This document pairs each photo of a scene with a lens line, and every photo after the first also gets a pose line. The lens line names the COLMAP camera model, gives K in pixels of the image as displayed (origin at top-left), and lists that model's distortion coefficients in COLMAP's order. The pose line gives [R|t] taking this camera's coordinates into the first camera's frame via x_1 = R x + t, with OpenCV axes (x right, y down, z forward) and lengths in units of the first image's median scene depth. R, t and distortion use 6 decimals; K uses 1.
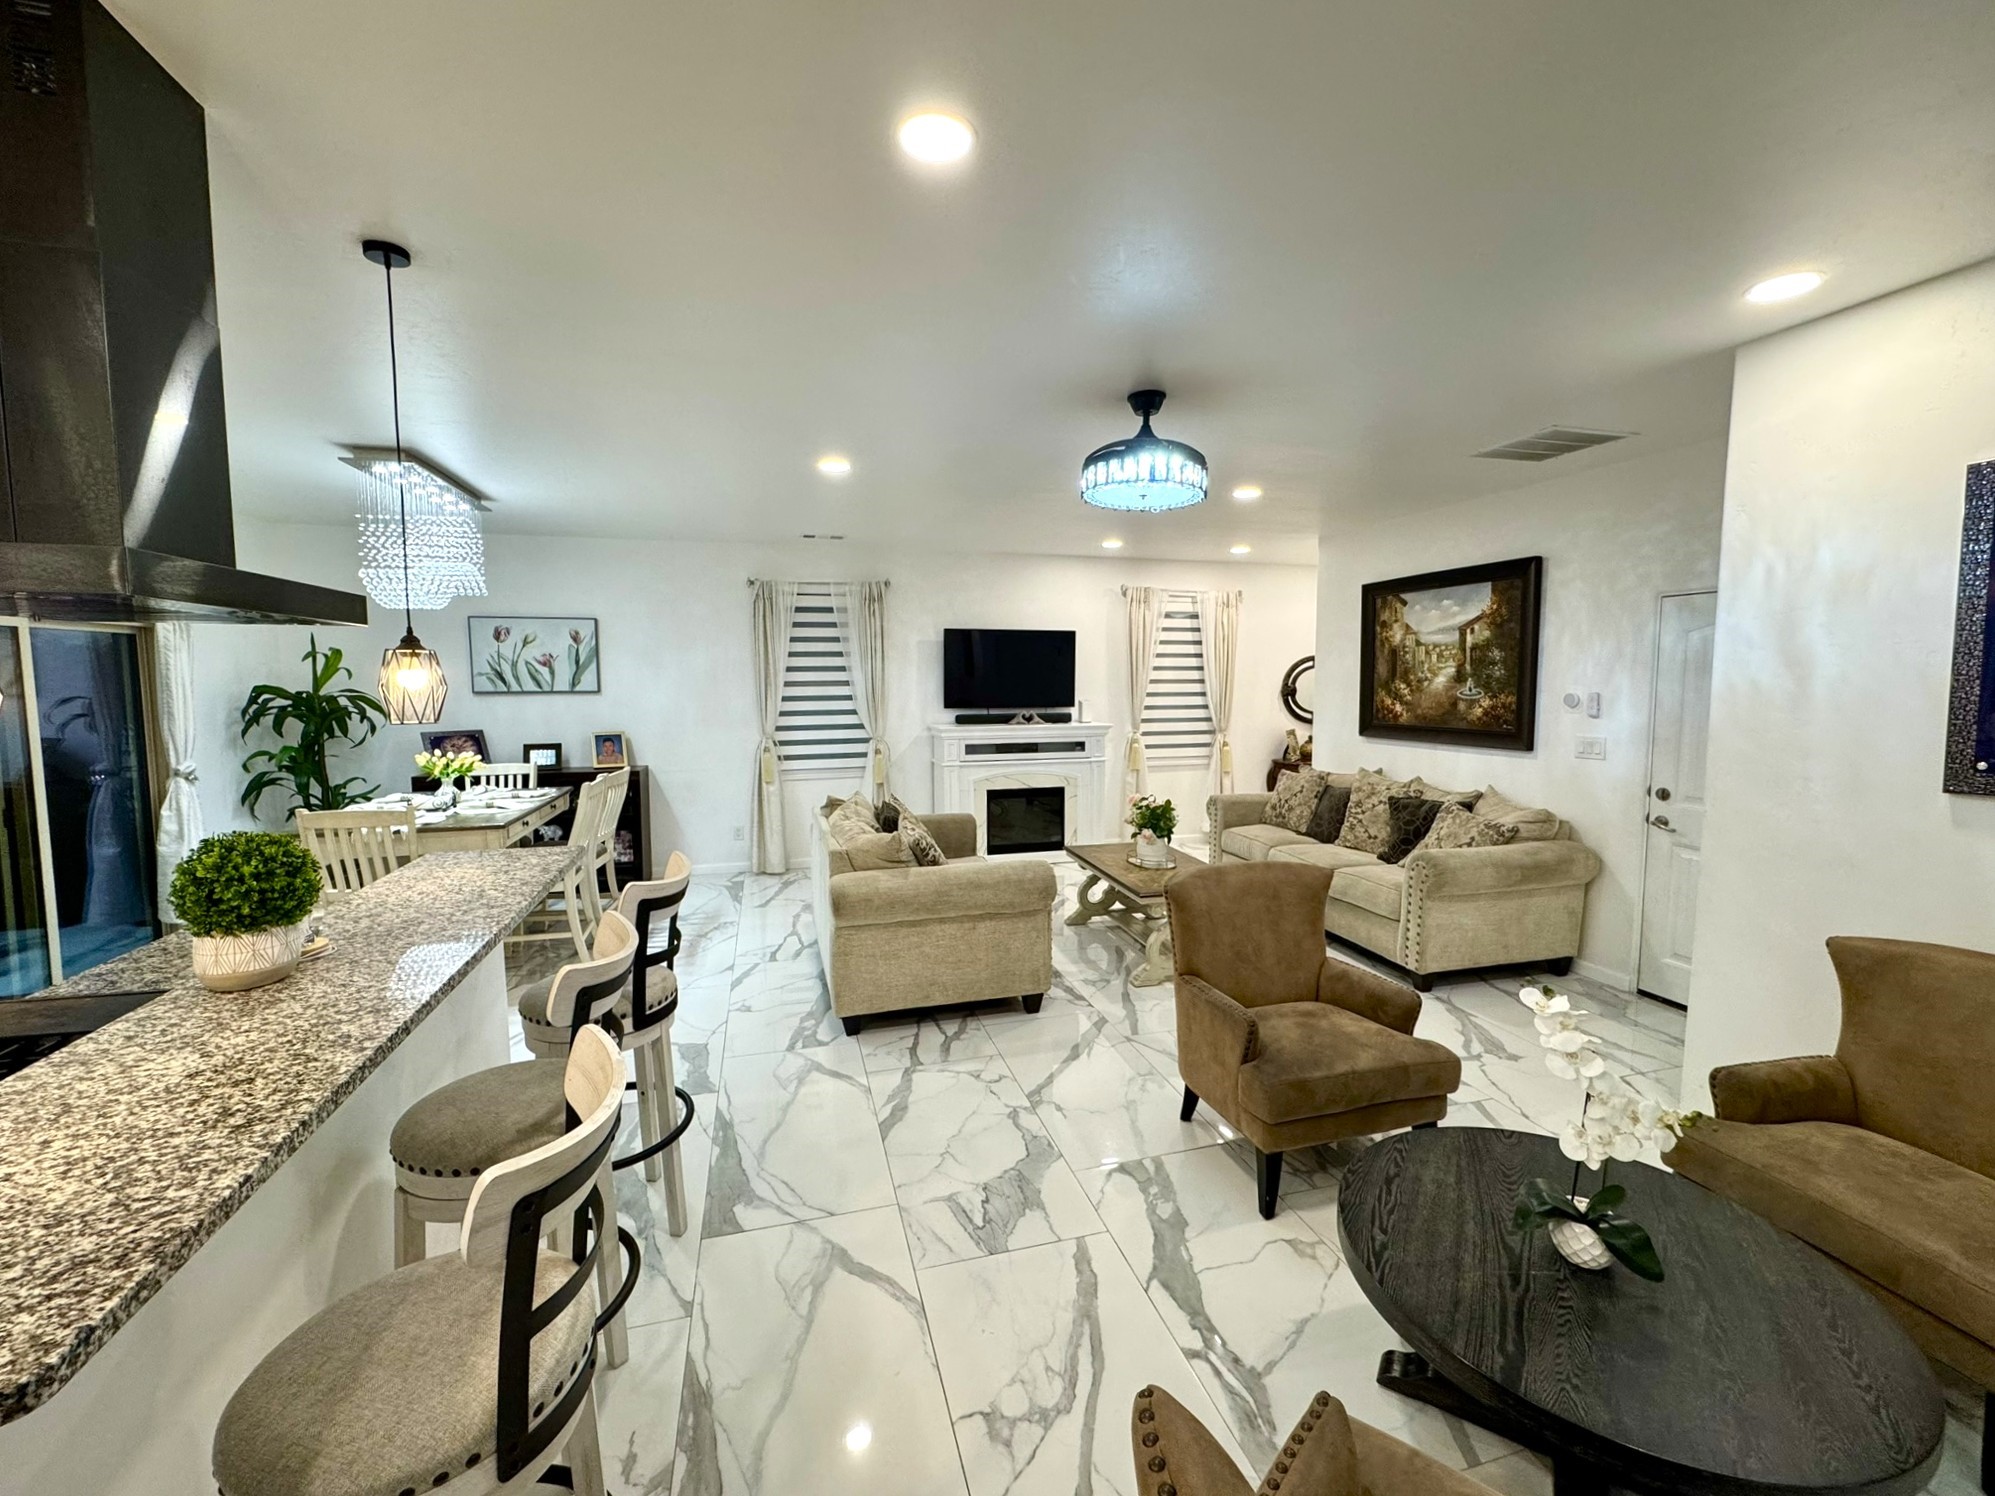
lens RADIAL K [[832.1, 0, 1001.4], [0, 832.1, 748.1], [0, 0, 1]] dist [-0.001375, 0.000124]
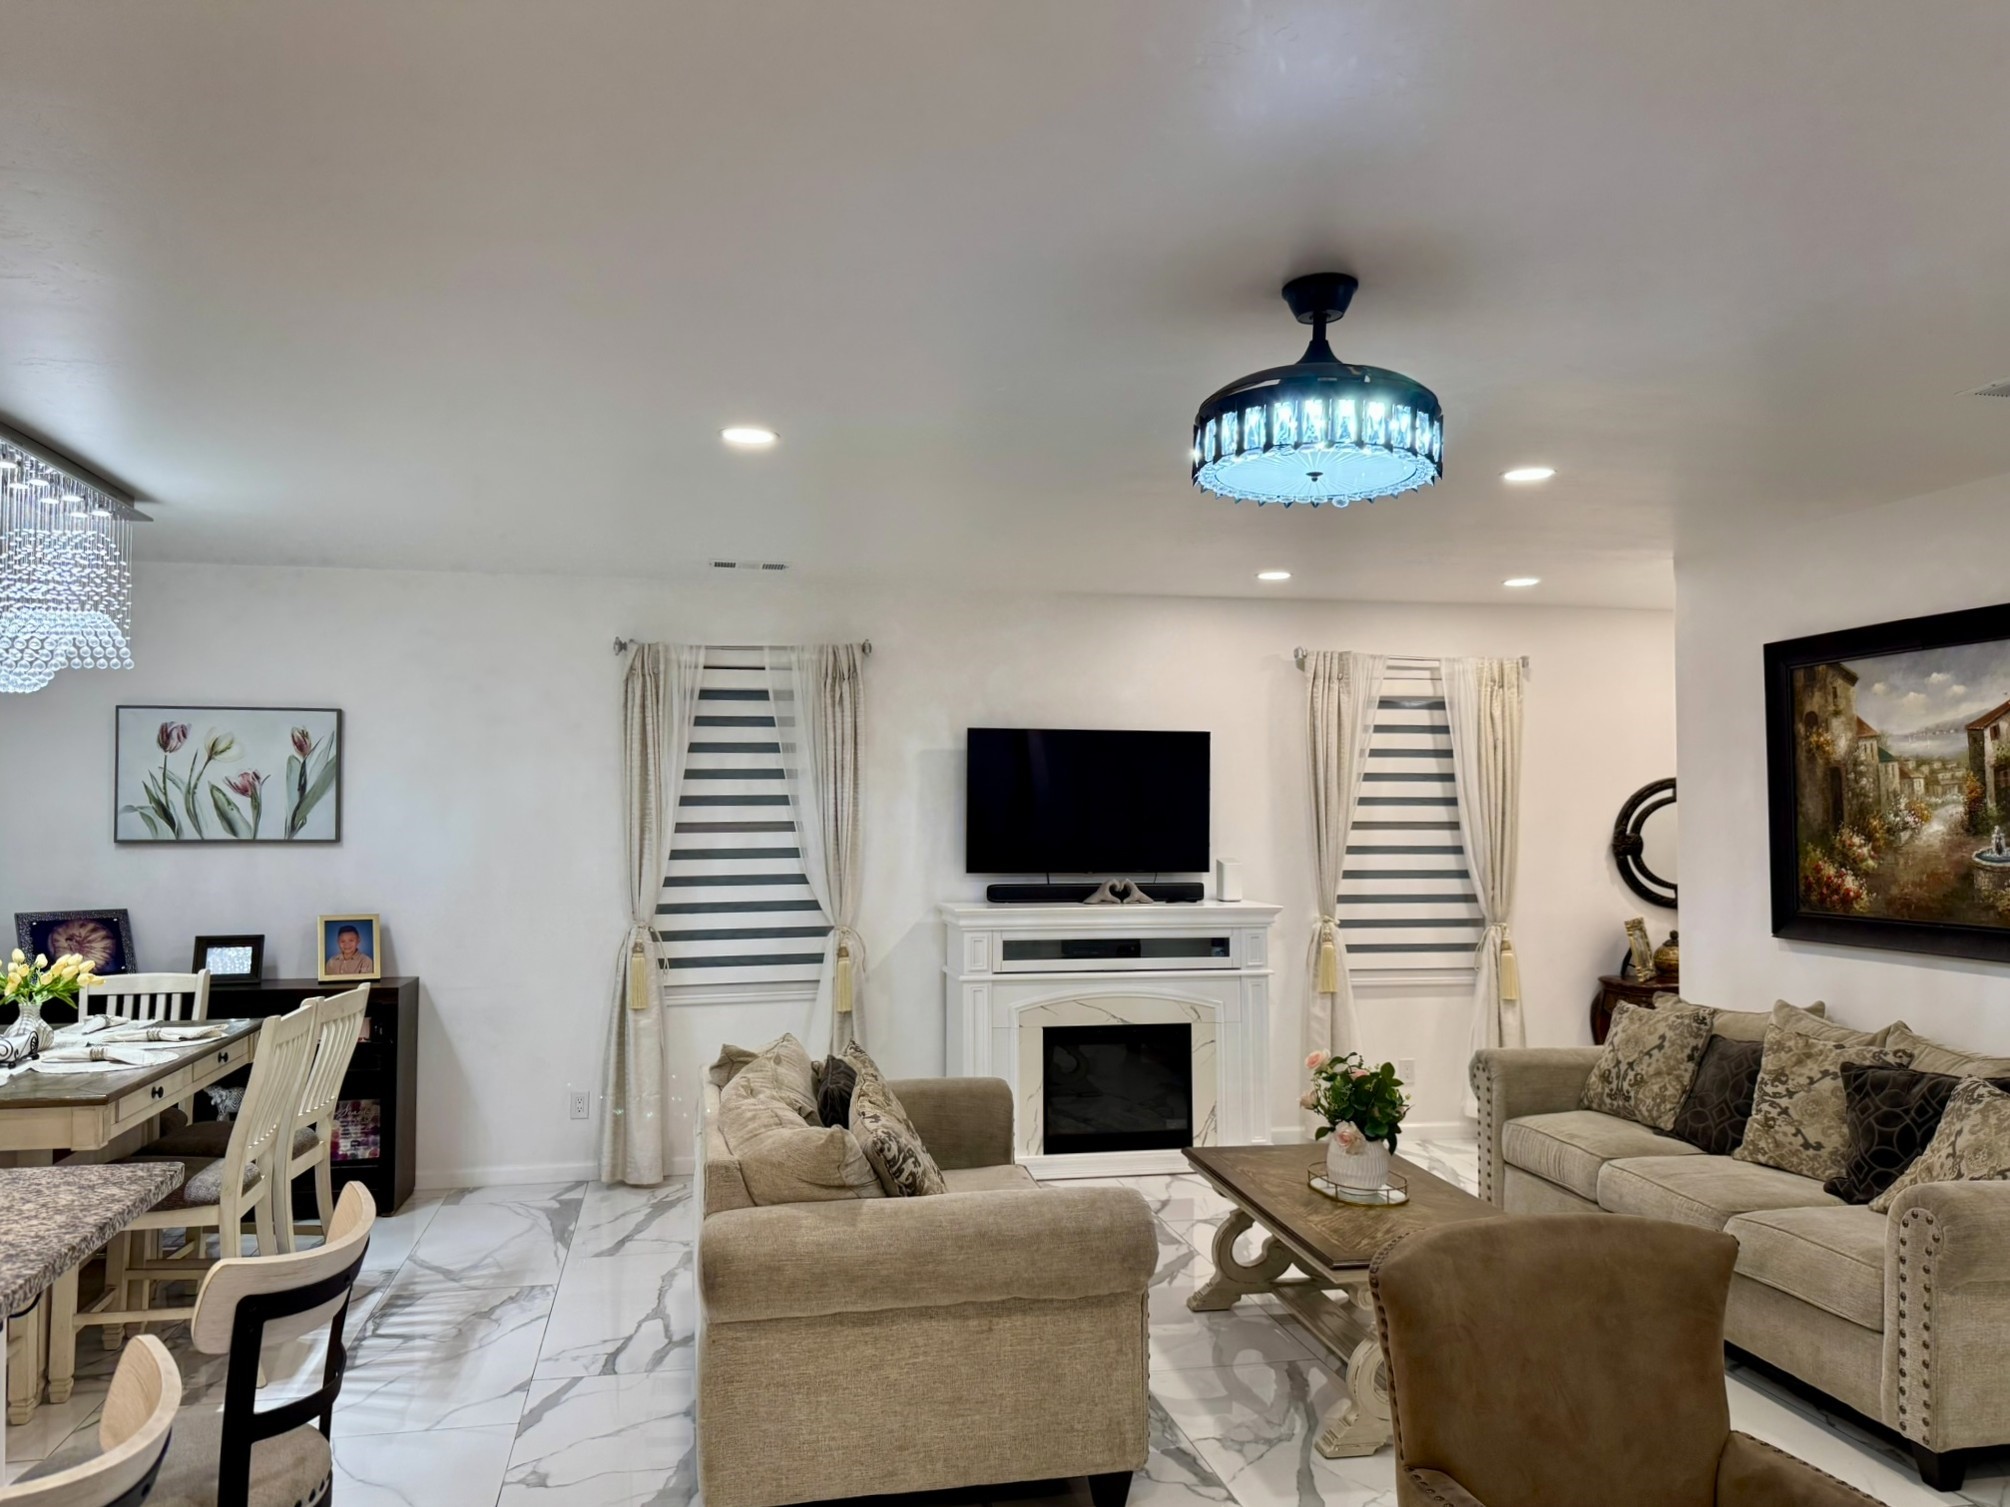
lens RADIAL K [[1458.0, 0, 993.0], [0, 1458.0, 758.7], [0, 0, 1]] dist [0.126507, -0.208544]
pose [[0.997363, 0.001612, -0.072562, 0.022752], [-0.010292, 0.992792, -0.119410, -0.010784], [0.071846, 0.119842, 0.990190, 0.062424]]
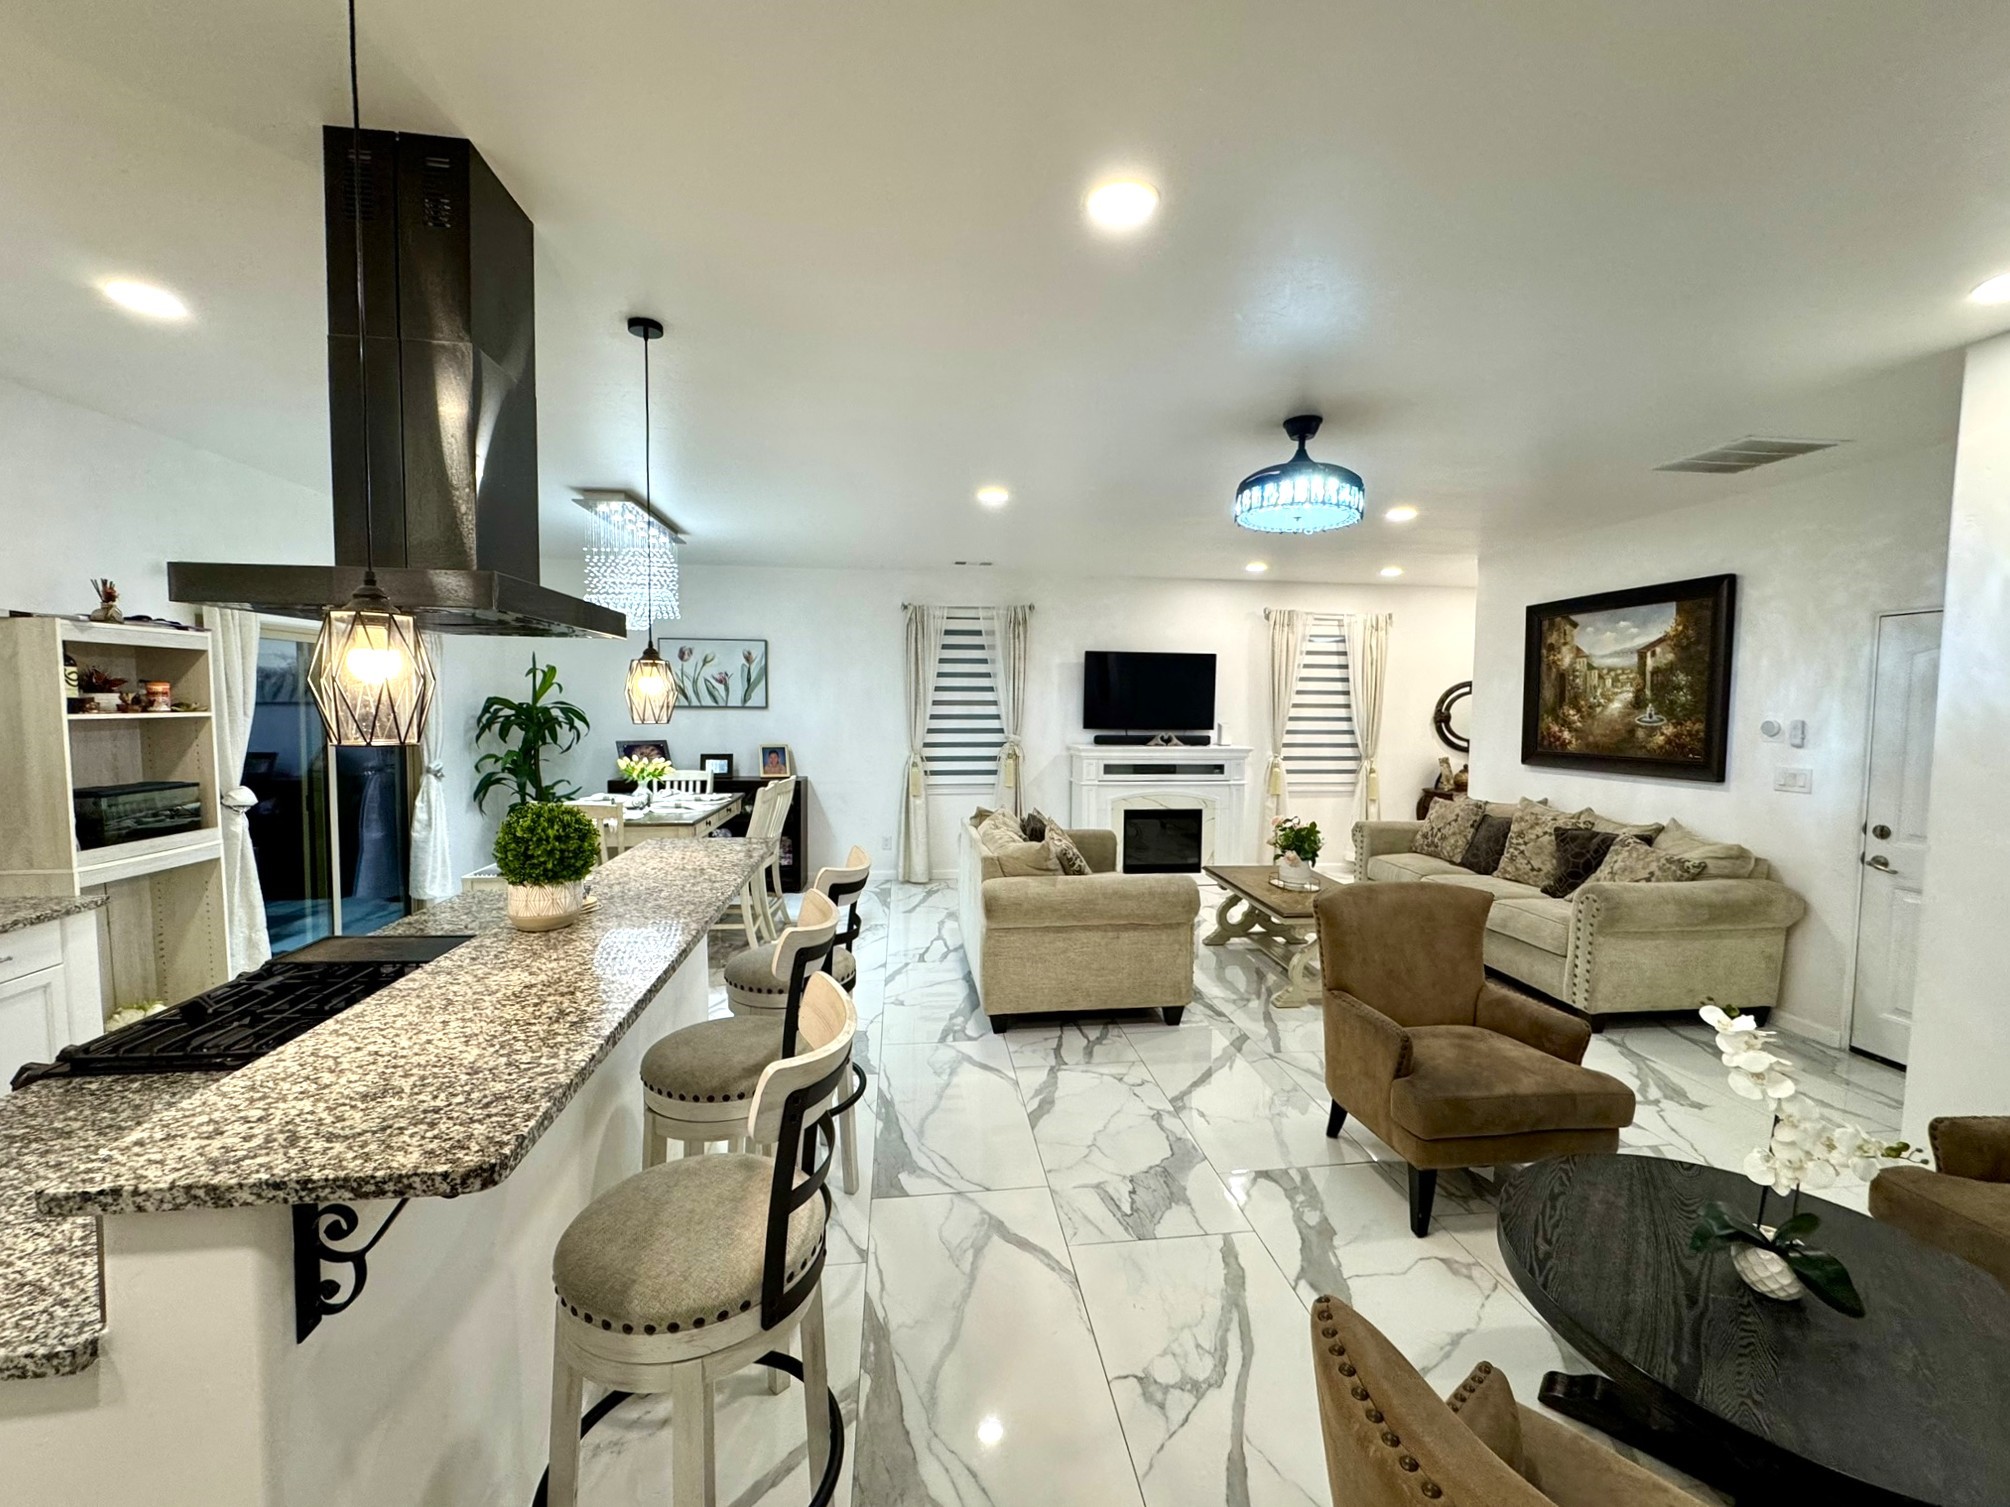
lens RADIAL K [[832.0, 0, 1005.0], [0, 832.0, 753.5], [0, 0, 1]] dist [0.000230, -0.000747]
pose [[0.988849, 0.021571, -0.147351, -0.016595], [-0.025146, 0.999432, -0.022438, 0.010530], [0.146783, 0.025893, 0.988830, -0.032823]]
